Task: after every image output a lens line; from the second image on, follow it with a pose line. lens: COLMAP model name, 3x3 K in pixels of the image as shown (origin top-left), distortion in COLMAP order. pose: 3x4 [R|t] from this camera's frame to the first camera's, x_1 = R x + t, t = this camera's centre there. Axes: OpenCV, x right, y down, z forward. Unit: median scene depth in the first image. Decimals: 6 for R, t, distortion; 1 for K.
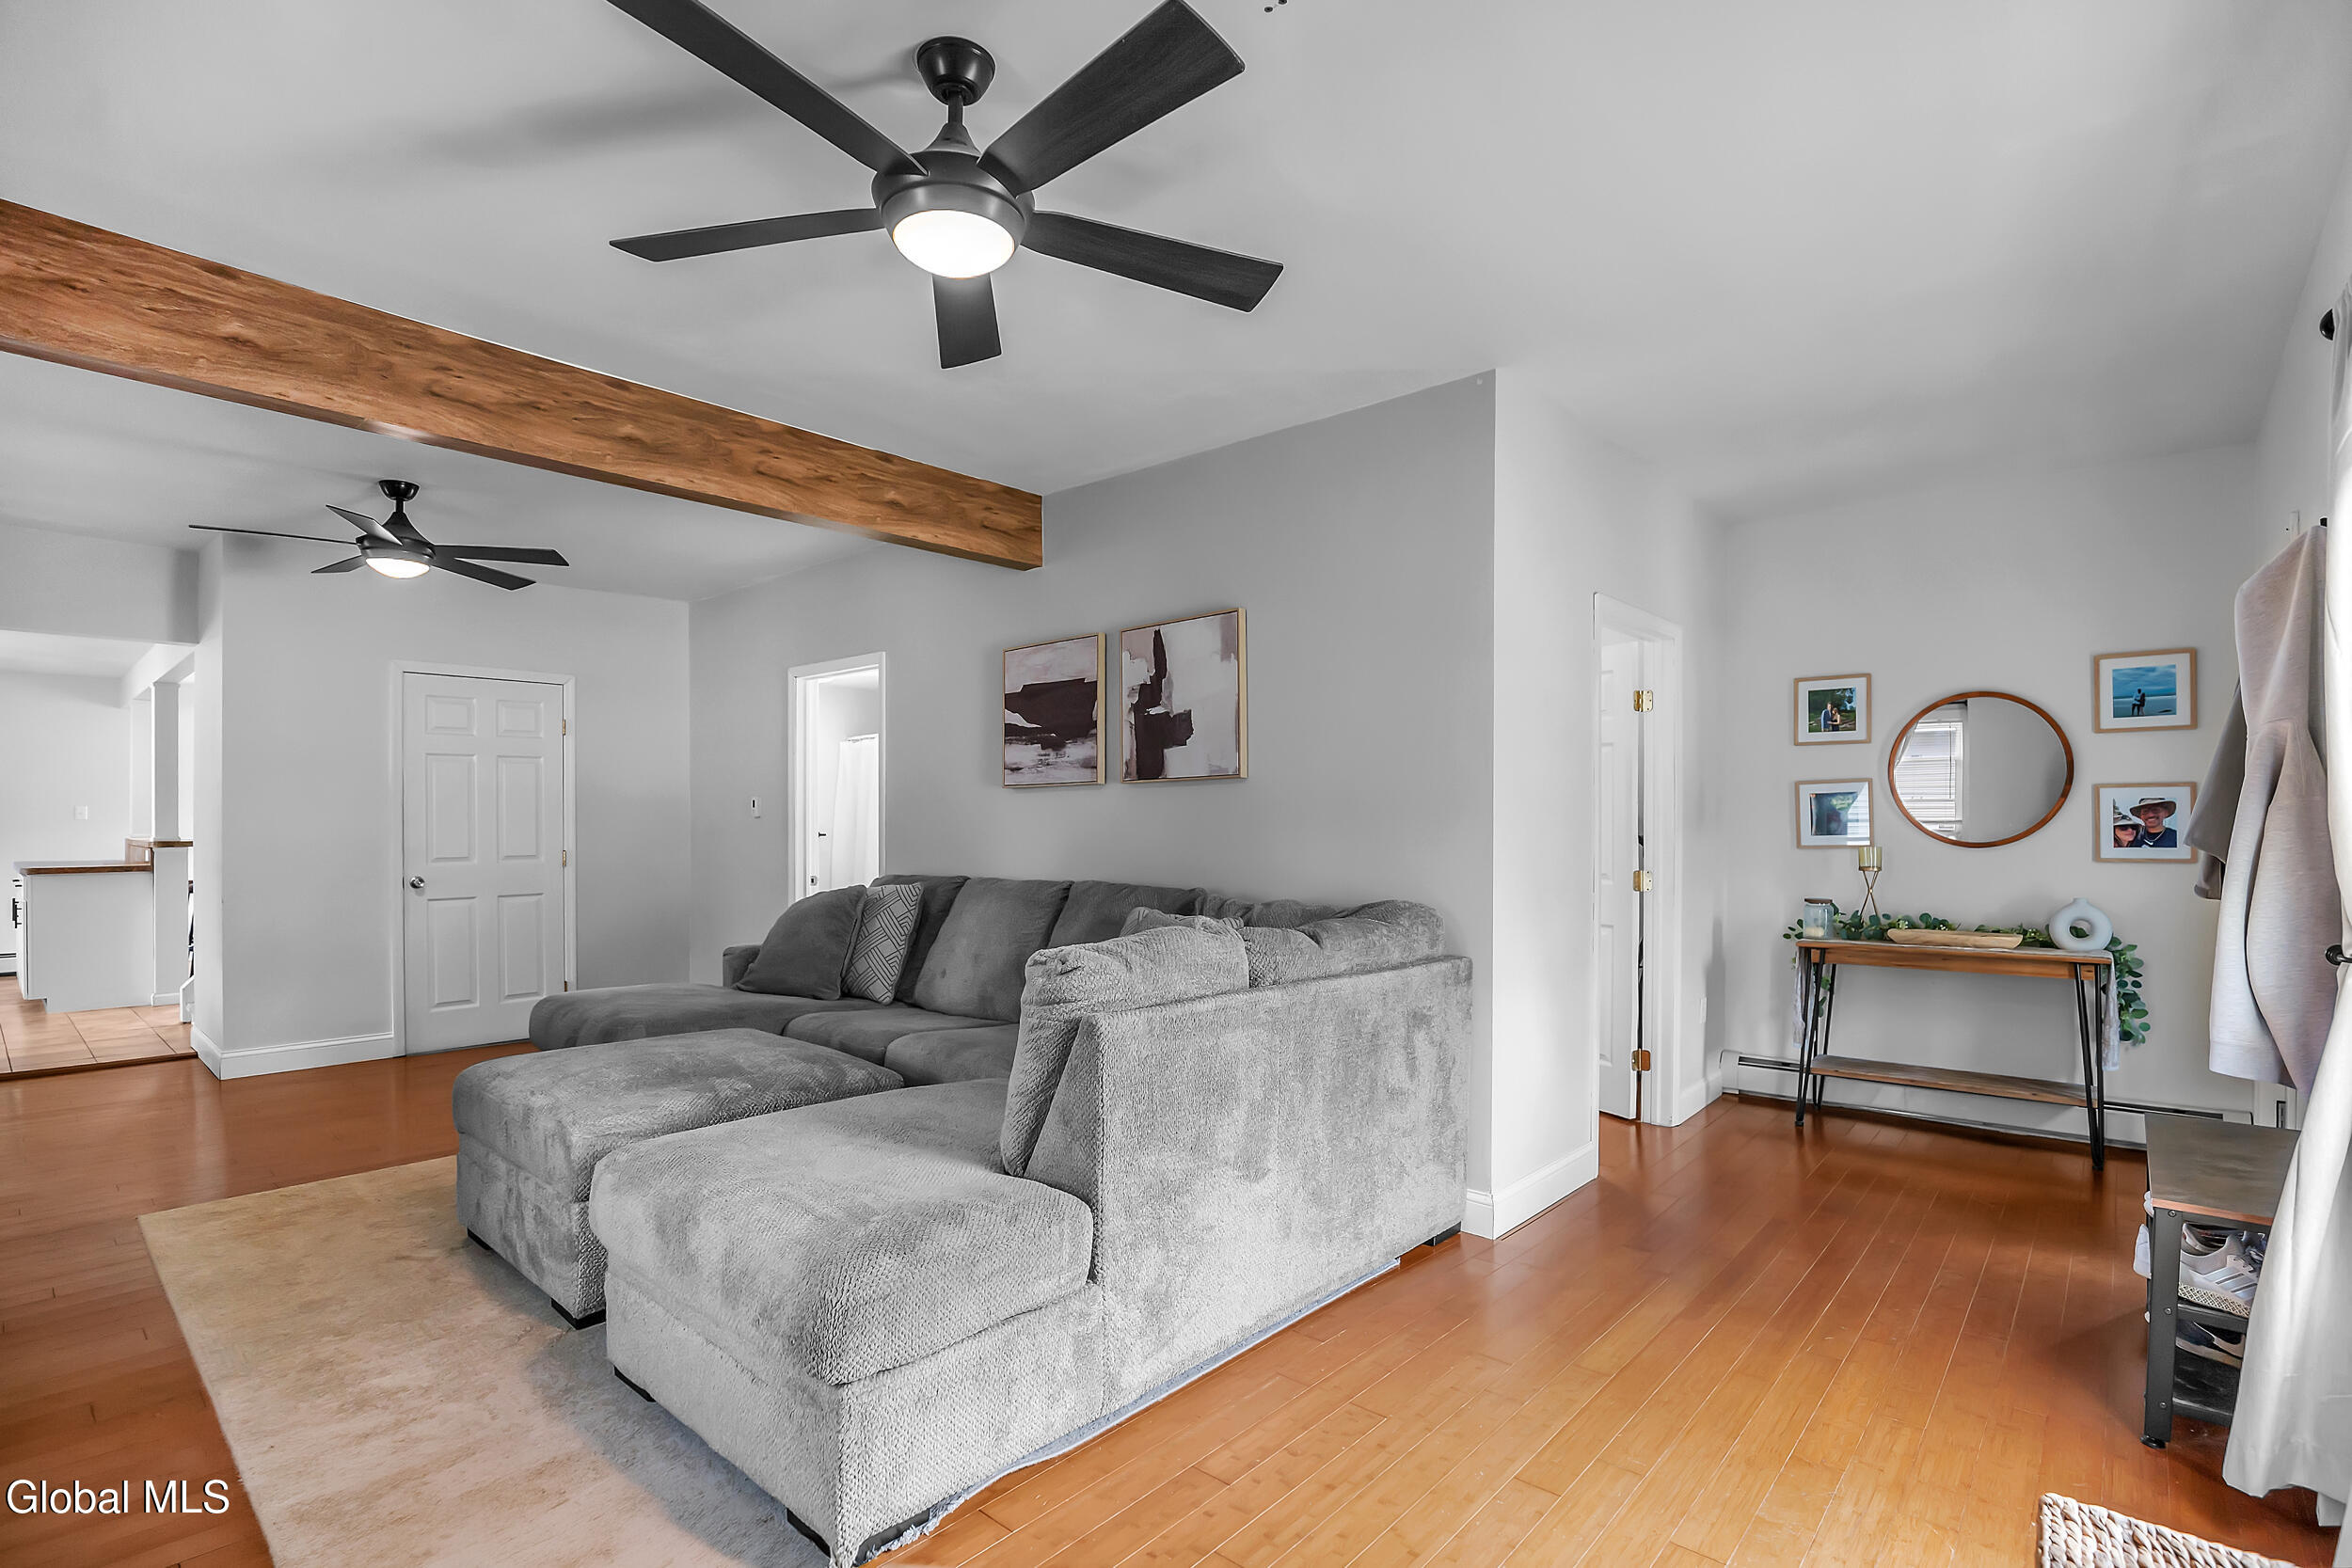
lens RADIAL K [[1127.2, 0, 1192.5], [0, 1127.2, 818.1], [0, 0, 1]] dist [-0.025986, 0.003836]
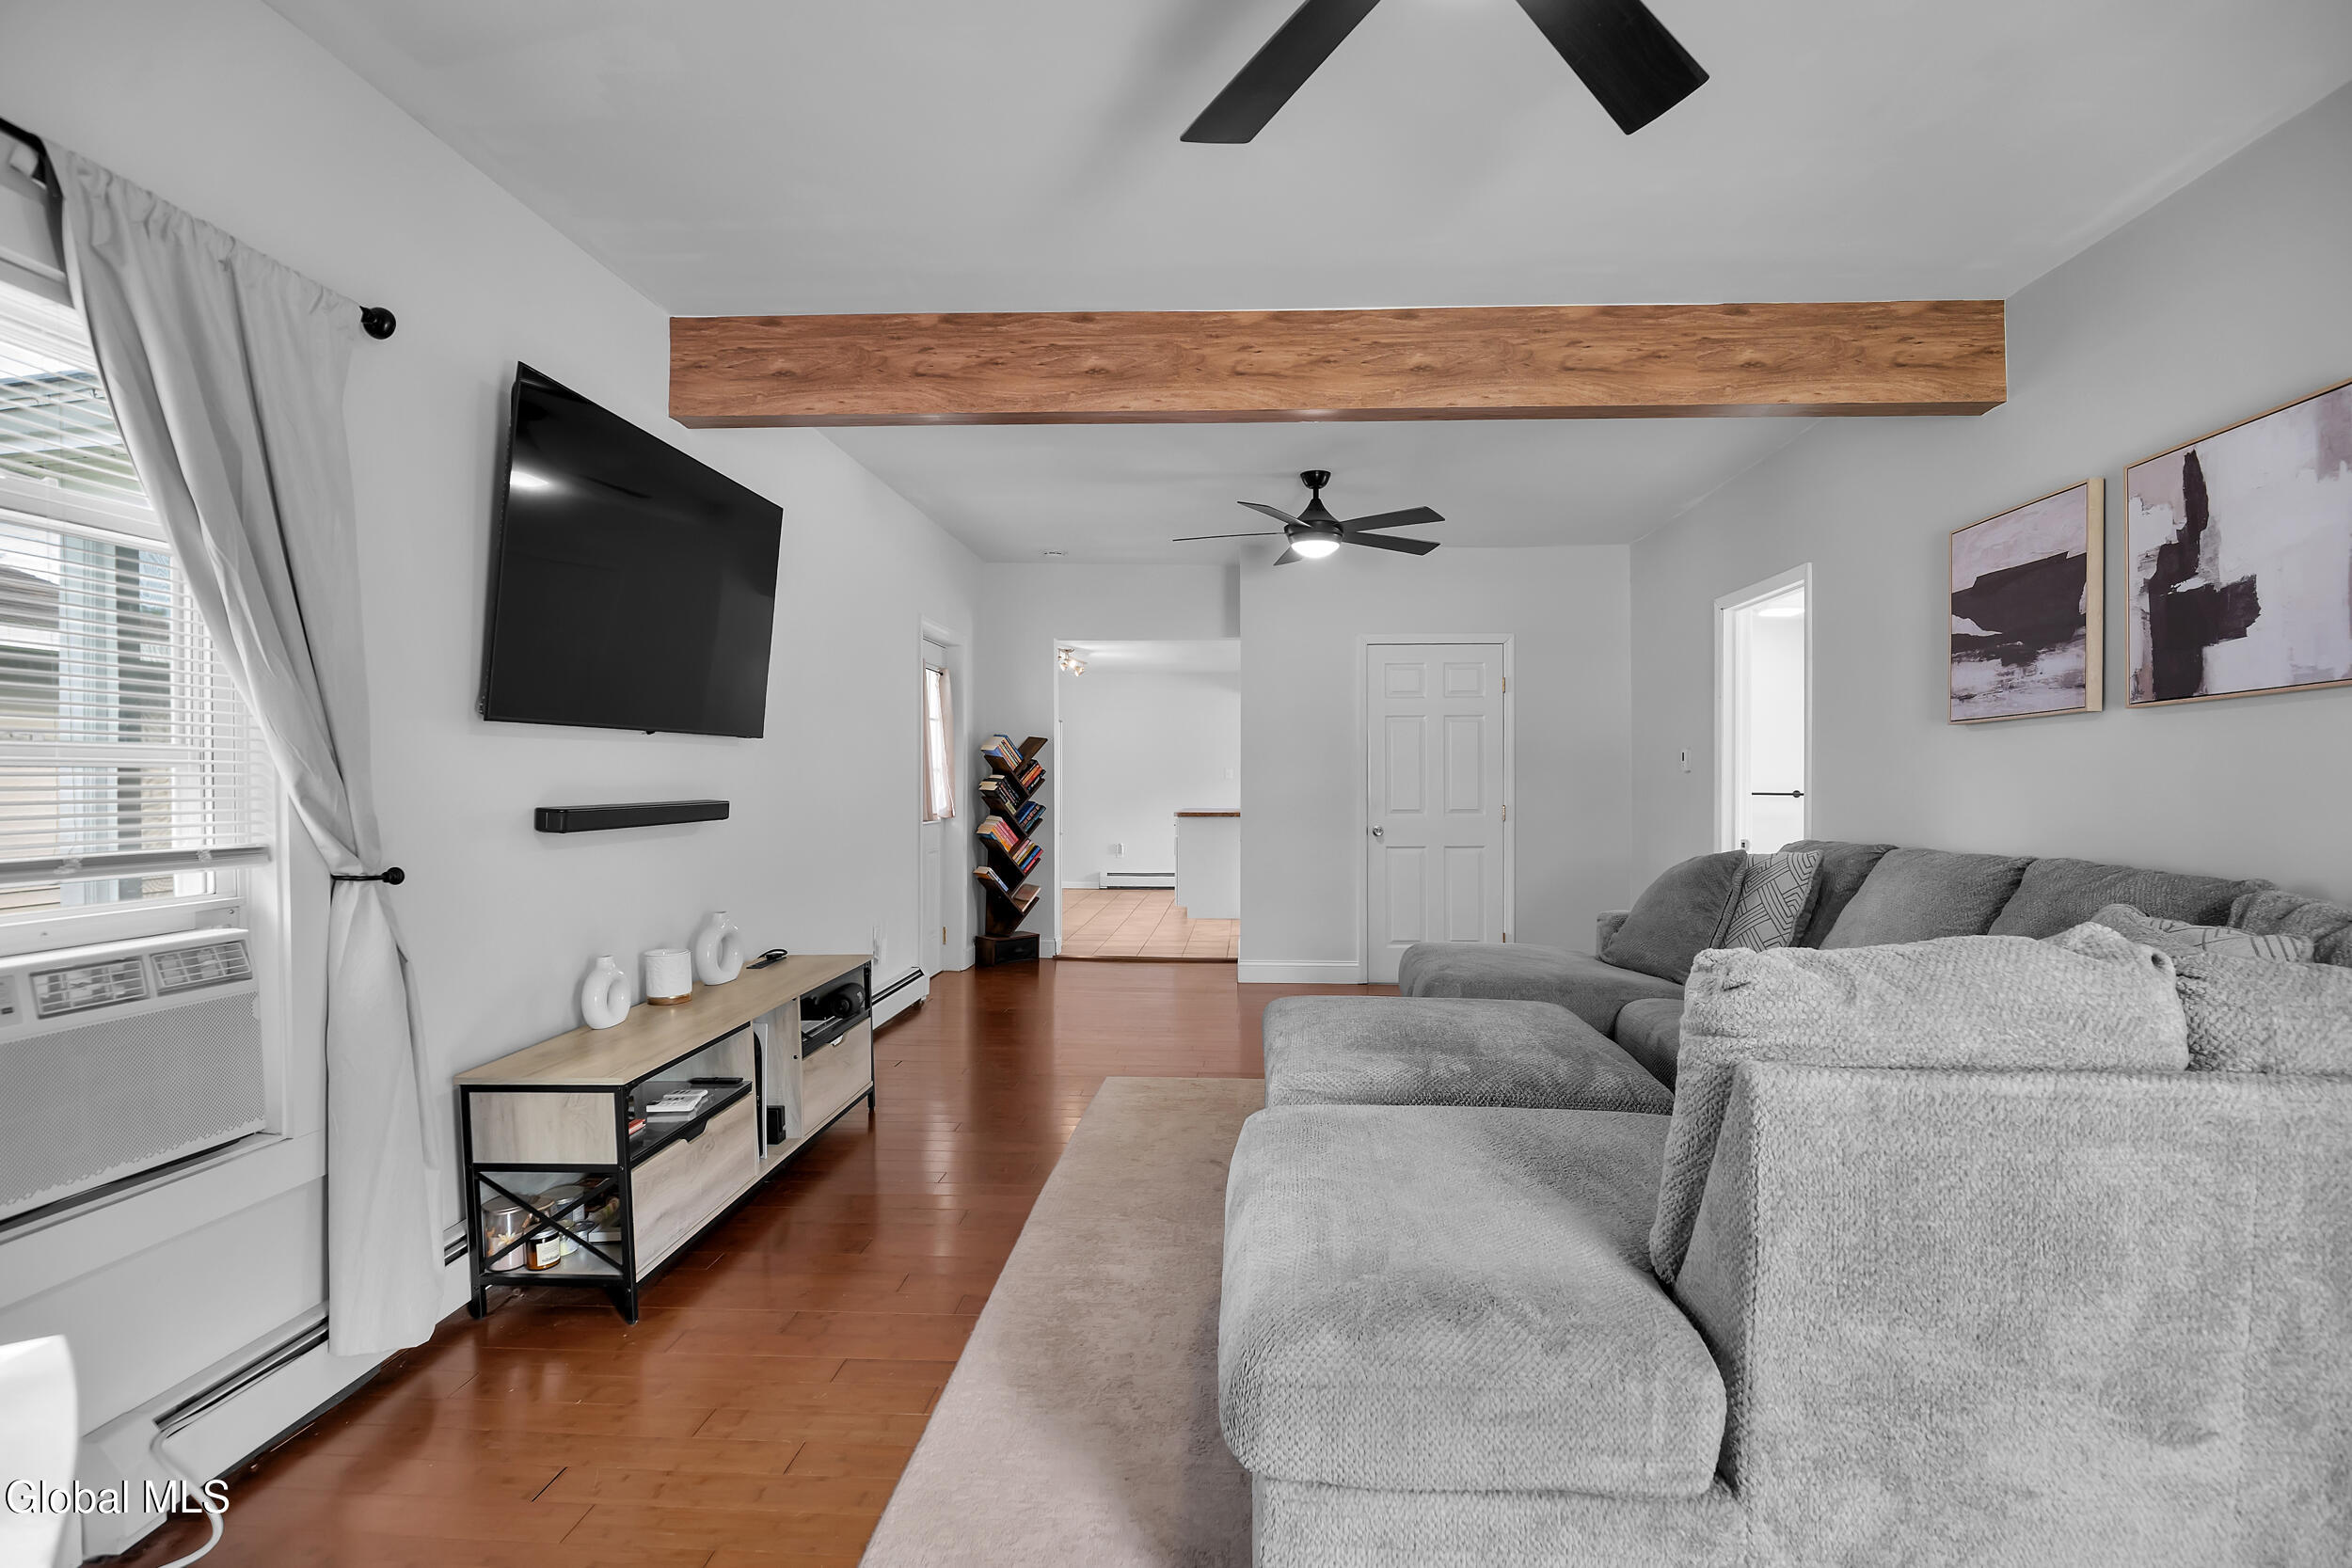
lens RADIAL K [[1127.2, 0, 1177.6], [0, 1127.2, 789.3], [0, 0, 1]] dist [-0.025986, 0.003836]
pose [[0.611359, 0.005938, -0.791331, 0.108813], [-0.000806, 0.999976, 0.006881, 0.011553], [0.791353, -0.003568, 0.611349, 0.204976]]
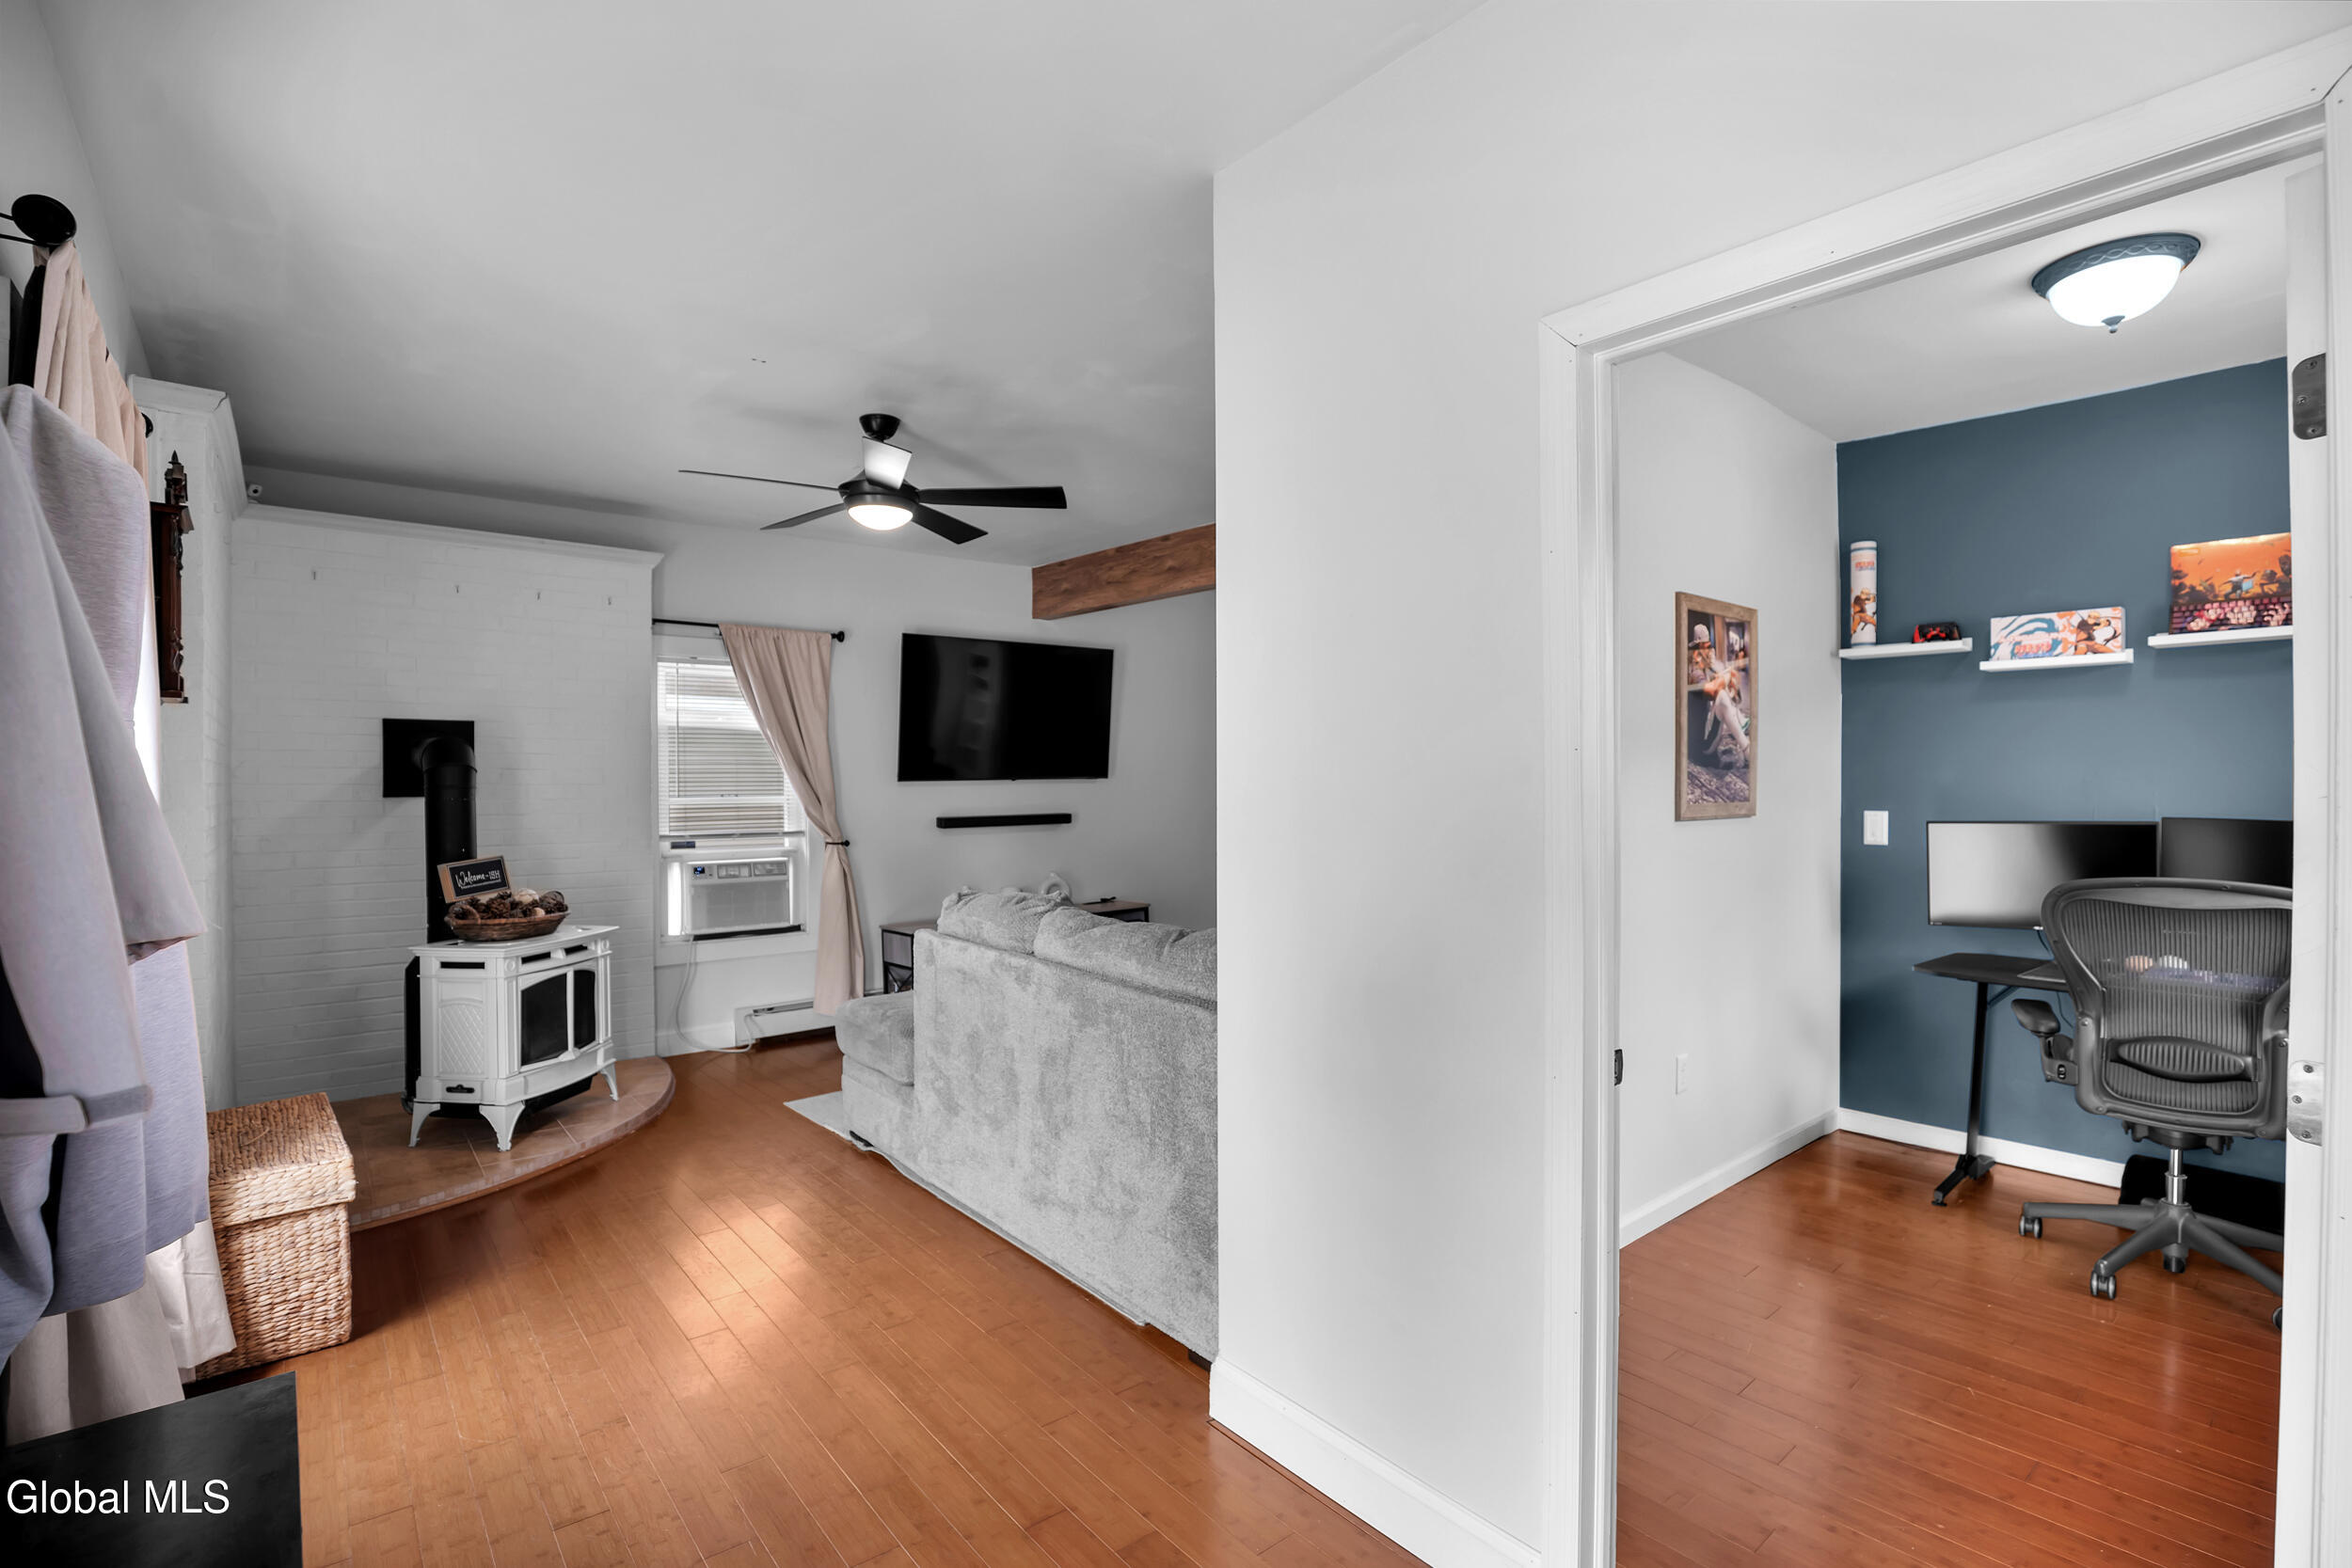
lens RADIAL K [[1127.2, 0, 1220.4], [0, 1127.2, 801.8], [0, 0, 1]] dist [-0.025986, 0.003836]
pose [[-0.148729, 0.022615, -0.988619, 0.811718], [0.002135, 0.999743, 0.022548, -0.027476], [0.988876, 0.001243, -0.148739, 0.930065]]
